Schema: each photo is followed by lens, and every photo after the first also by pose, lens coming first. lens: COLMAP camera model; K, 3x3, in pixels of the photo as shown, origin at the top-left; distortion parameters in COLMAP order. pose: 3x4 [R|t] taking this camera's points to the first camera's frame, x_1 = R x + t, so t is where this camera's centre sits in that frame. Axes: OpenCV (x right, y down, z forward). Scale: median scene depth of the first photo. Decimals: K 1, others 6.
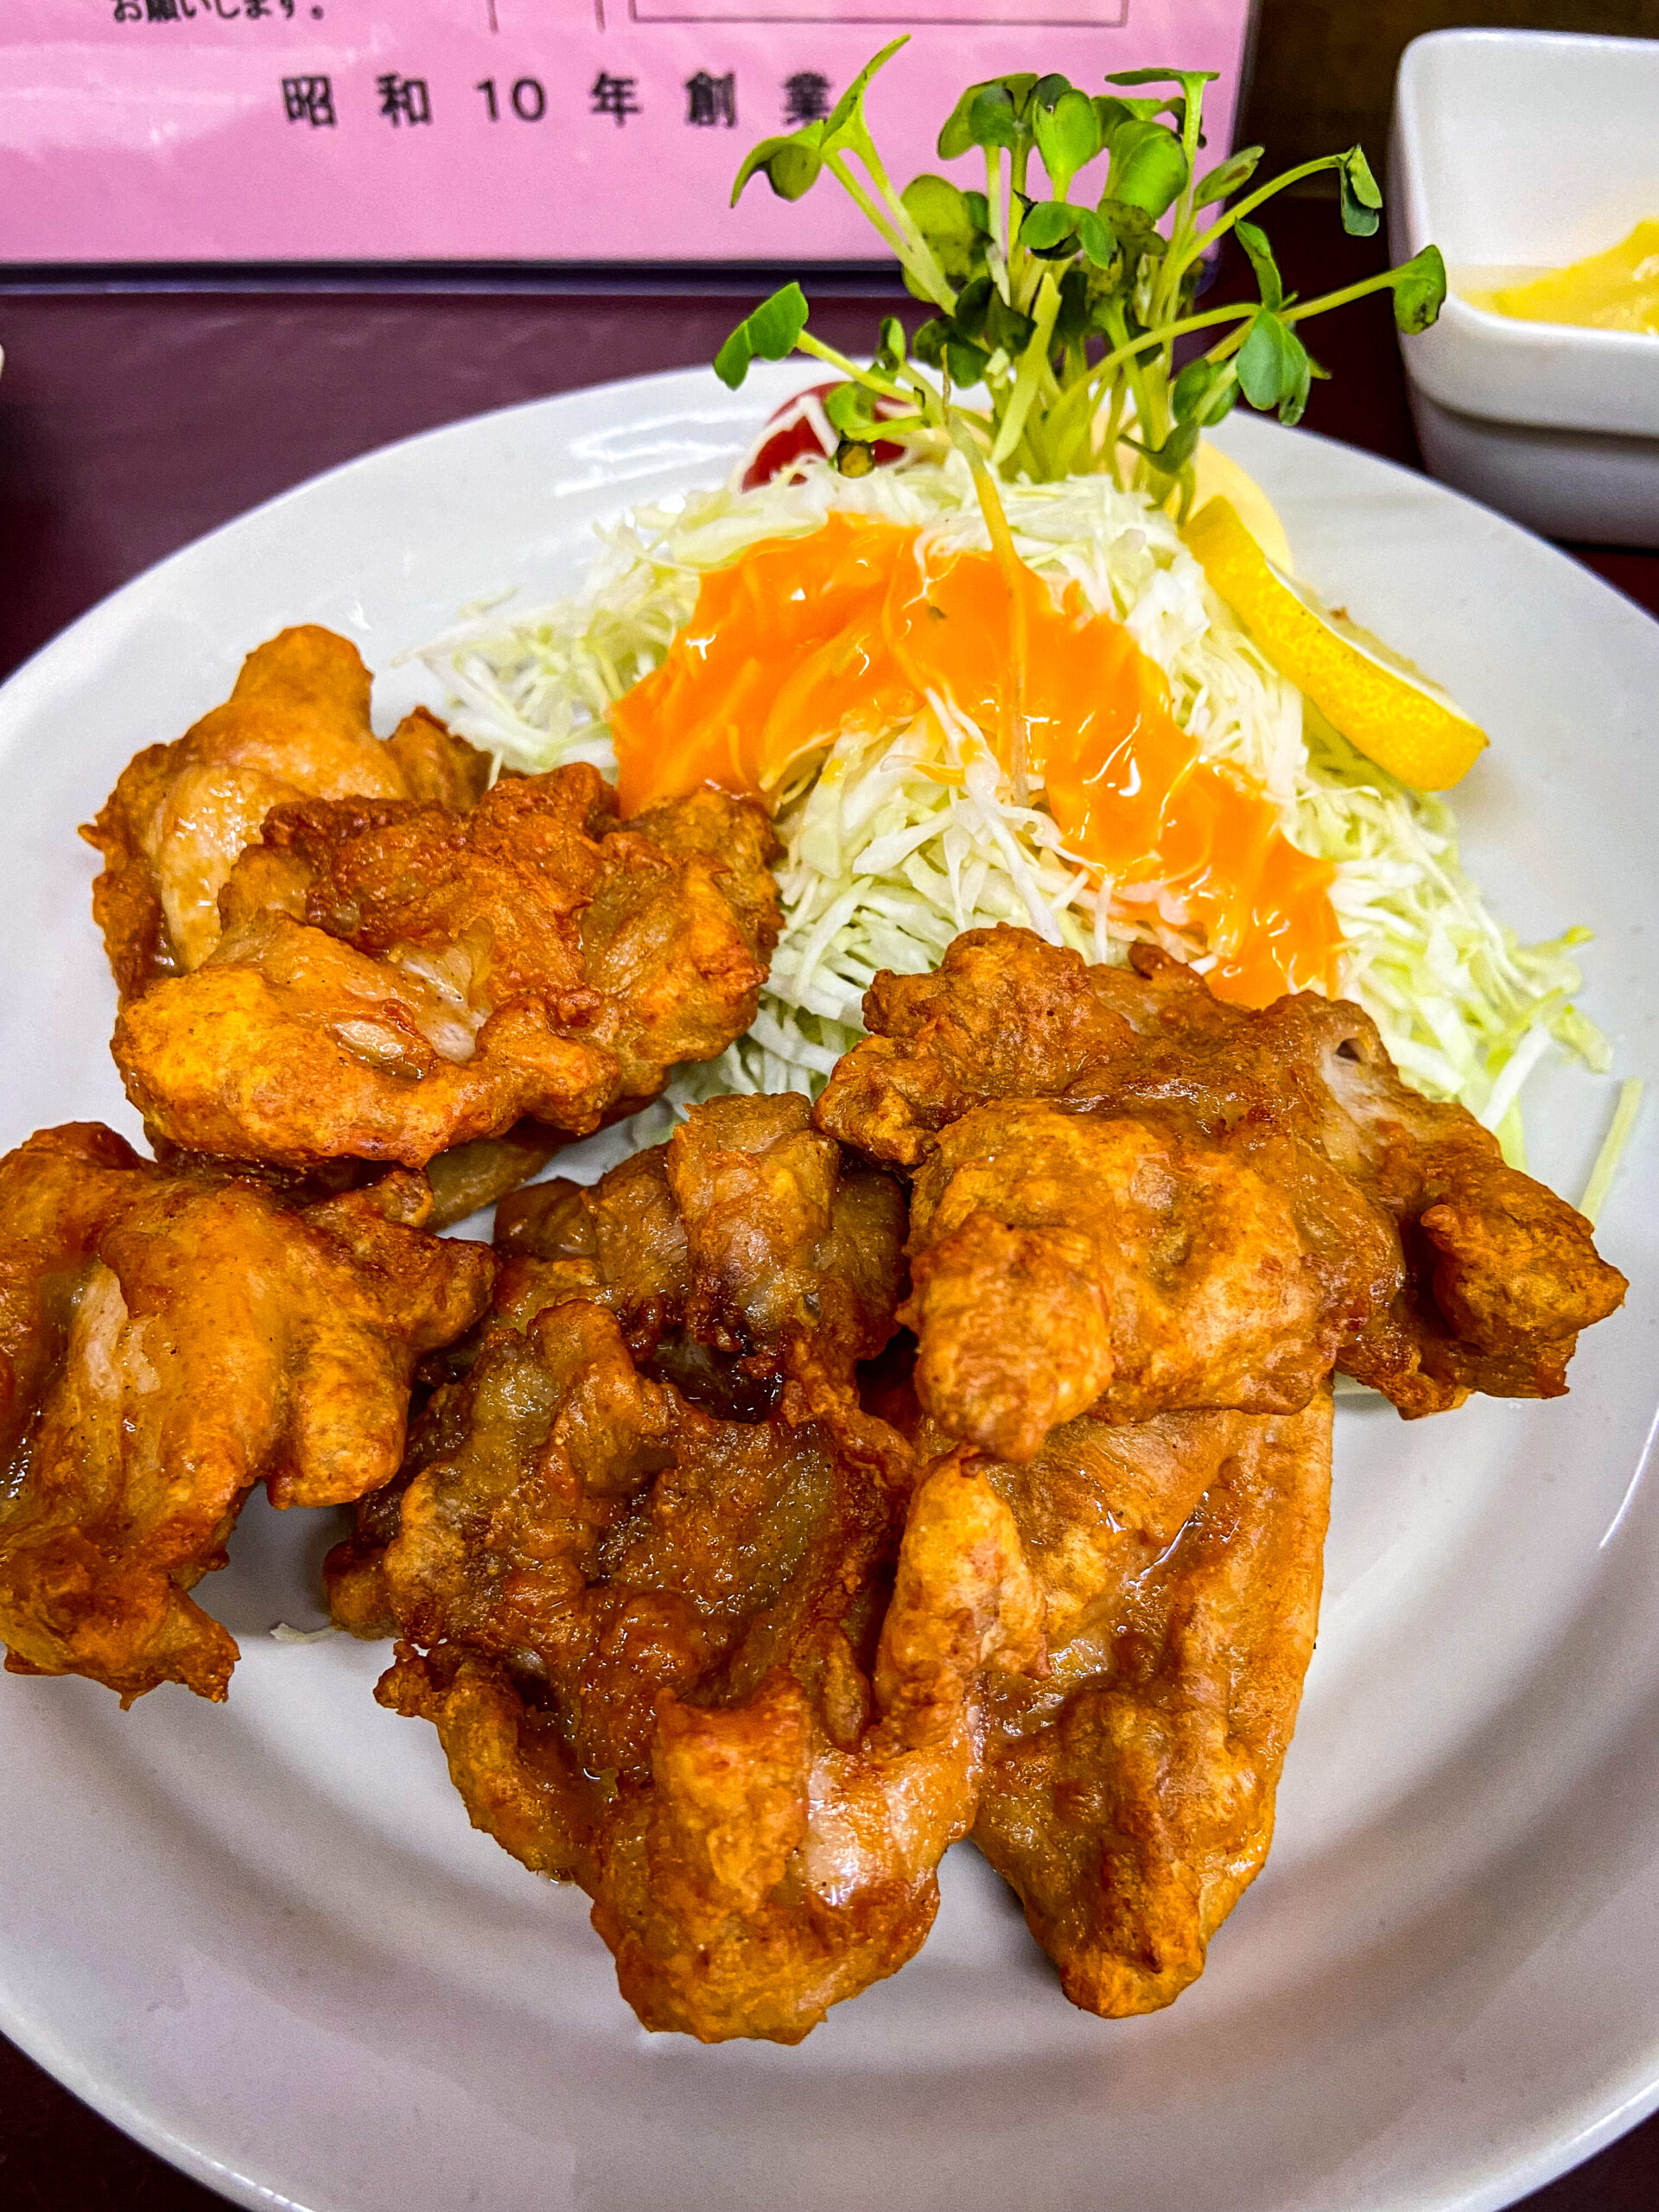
lens RADIAL K [[1702.4, 0, 835.3], [0, 1702.4, 1099.7], [0, 0, 1]] dist [-0.004368, -0.003921]
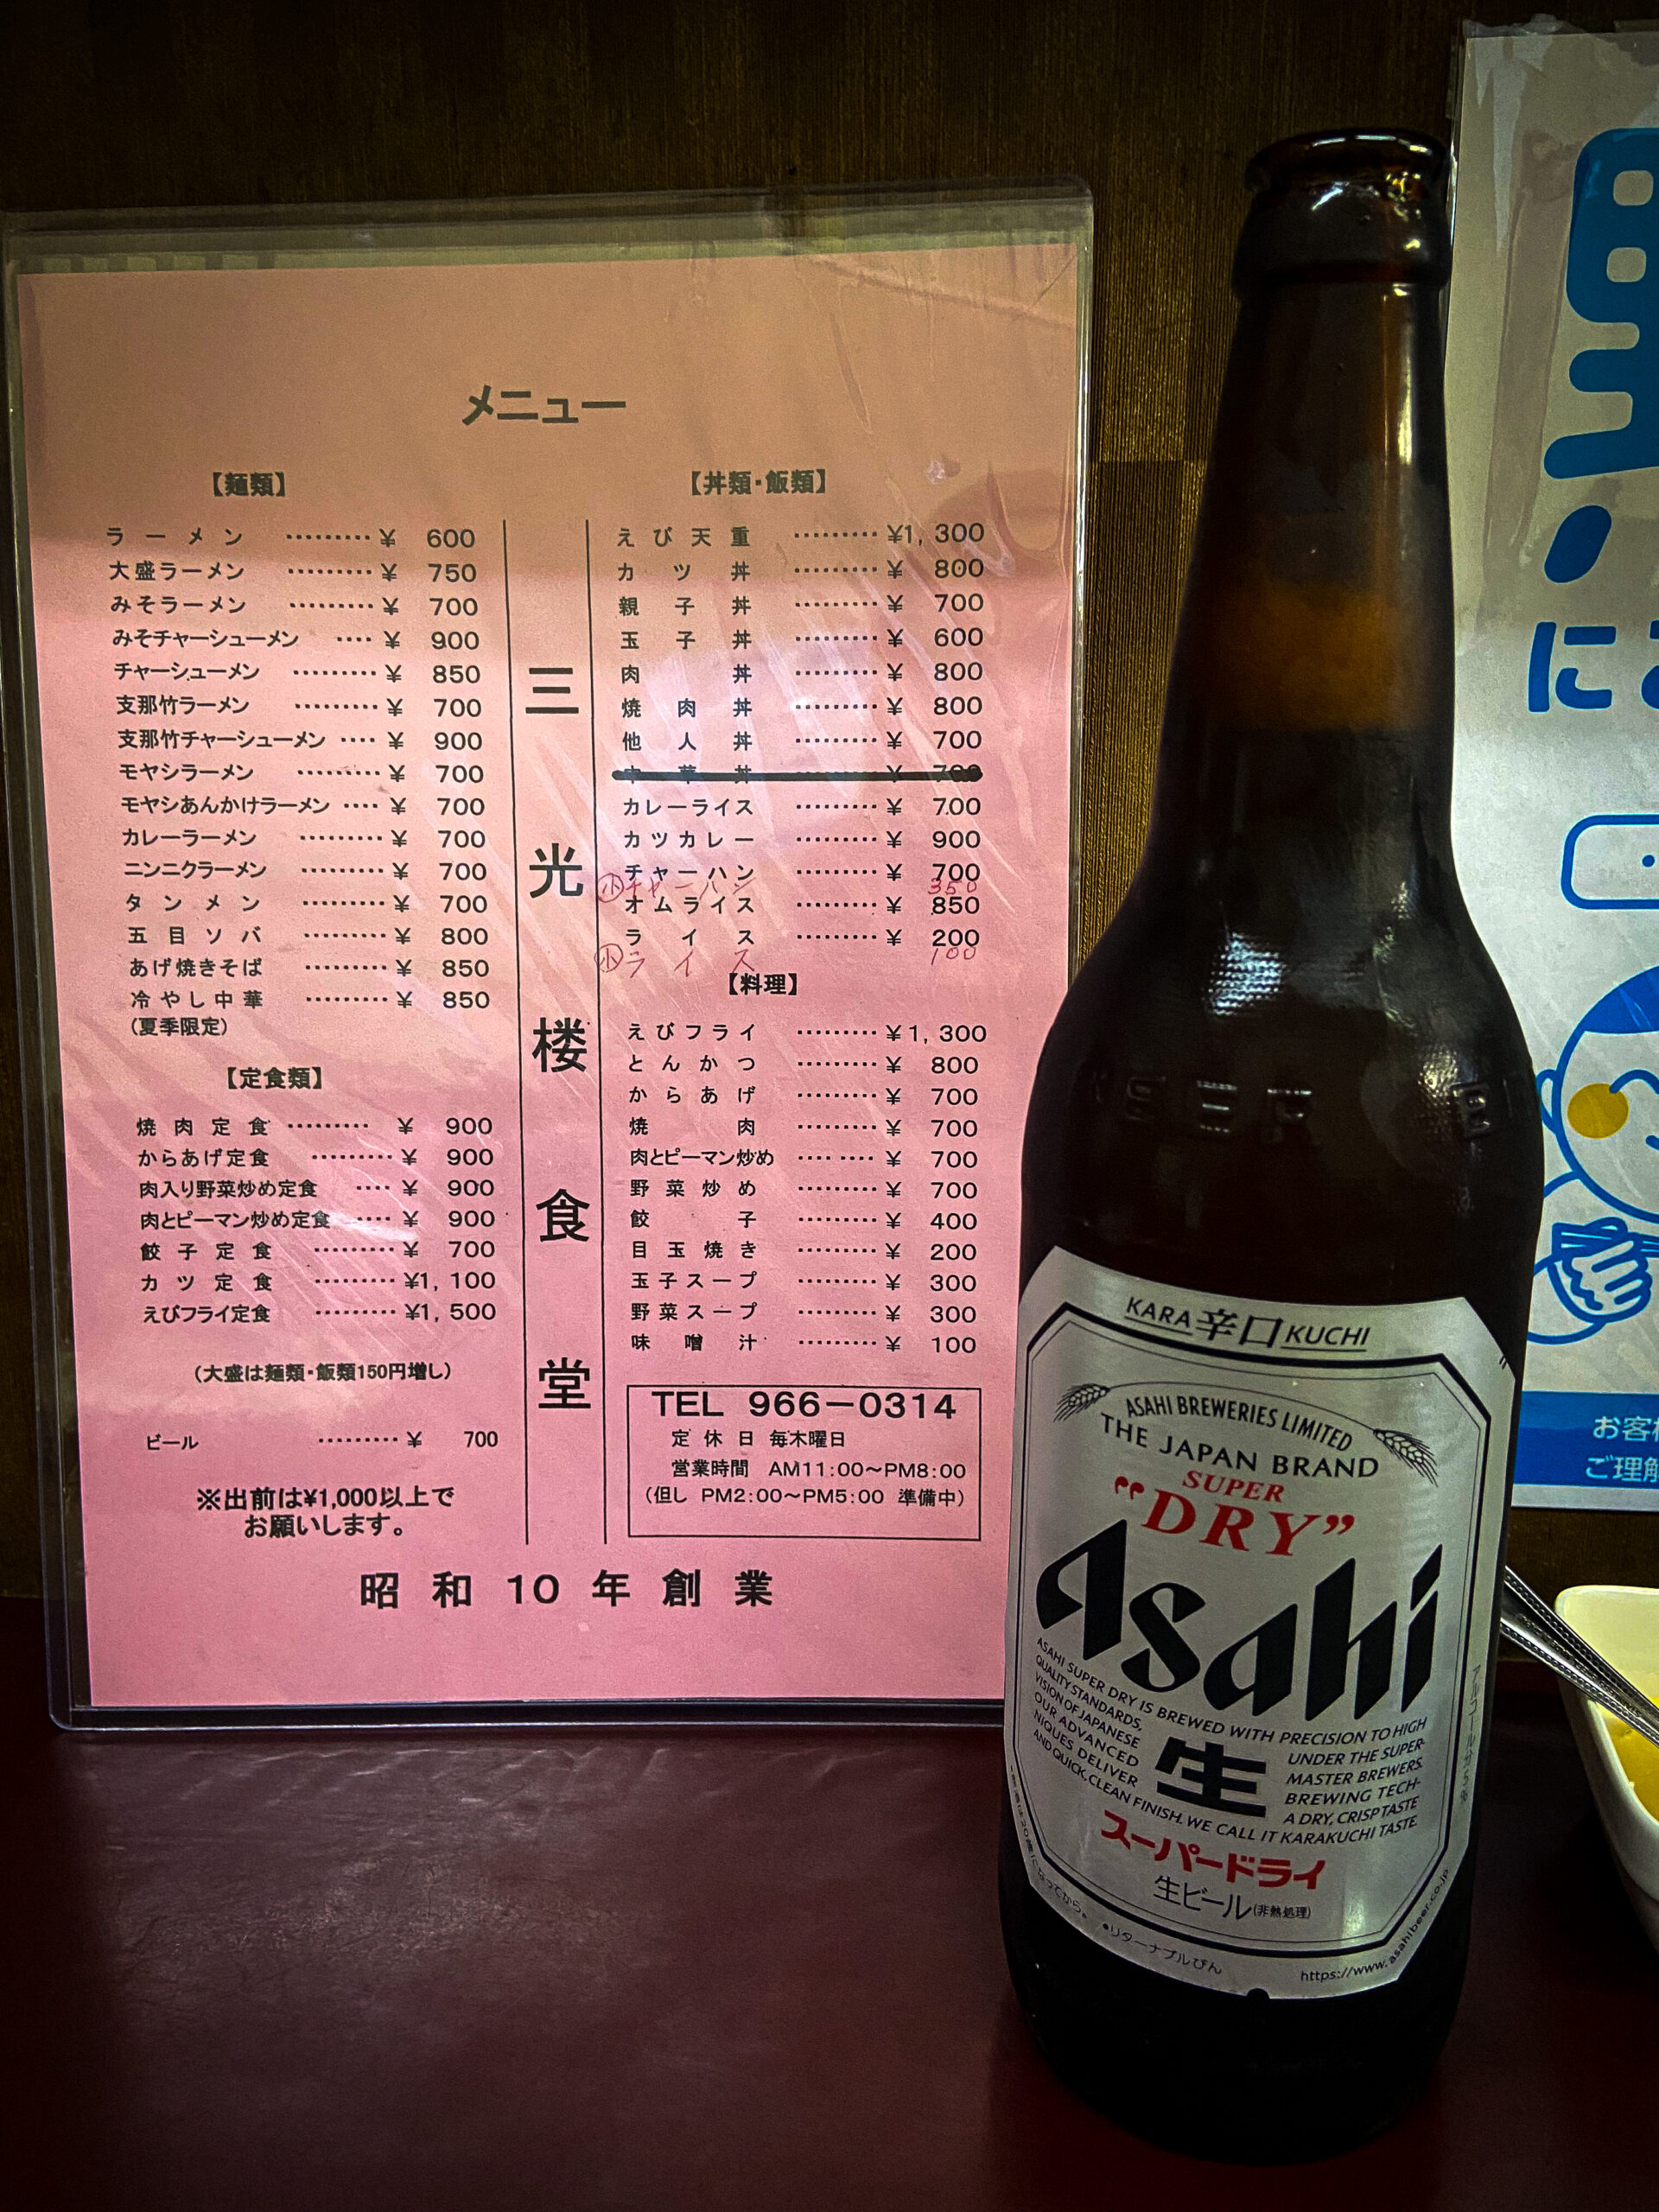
lens RADIAL K [[1702.4, 0, 829.2], [0, 1702.4, 1100.4], [0, 0, 1]] dist [-0.004368, -0.003921]
pose [[0.999872, -0.015767, -0.002720, 0.047396], [0.009054, 0.697734, -0.716299, 0.093366], [0.013192, 0.716183, 0.697788, -0.187179]]
